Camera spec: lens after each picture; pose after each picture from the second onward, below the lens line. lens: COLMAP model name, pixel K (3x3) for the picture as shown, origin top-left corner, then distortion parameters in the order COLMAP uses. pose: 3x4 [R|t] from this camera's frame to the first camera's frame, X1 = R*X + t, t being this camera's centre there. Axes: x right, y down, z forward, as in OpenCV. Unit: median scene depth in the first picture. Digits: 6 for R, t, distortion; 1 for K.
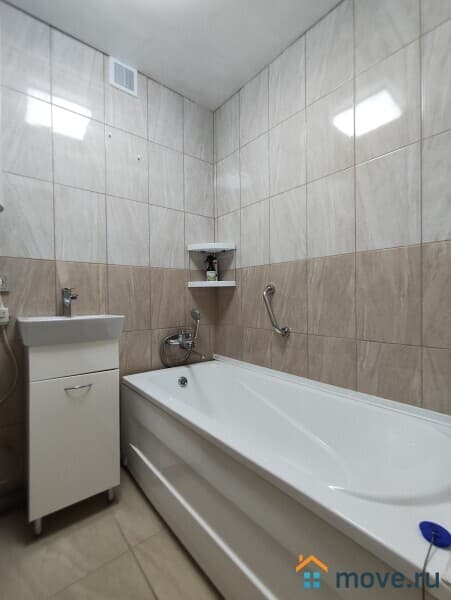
lens RADIAL K [[272.6, 0, 225.0], [0, 272.6, 300.2], [0, 0, 1]] dist [0.006818, -0.003605]
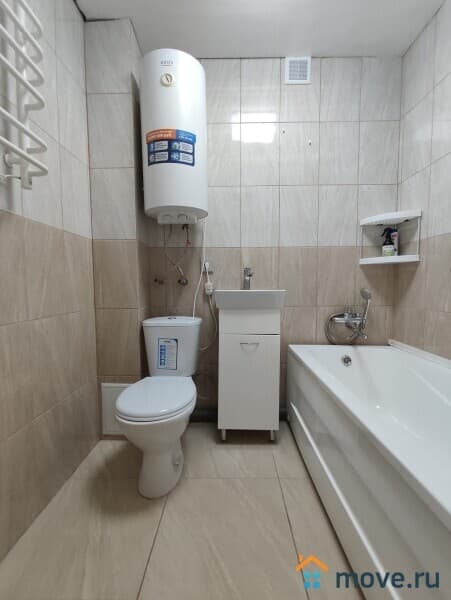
lens RADIAL K [[272.6, 0, 224.9], [0, 272.6, 302.3], [0, 0, 1]] dist [0.006818, -0.003605]
pose [[0.758823, 0.046472, -0.649637, 0.157134], [-0.012144, 0.998287, 0.057228, 0.039505], [0.651184, -0.035537, 0.758088, -0.036611]]
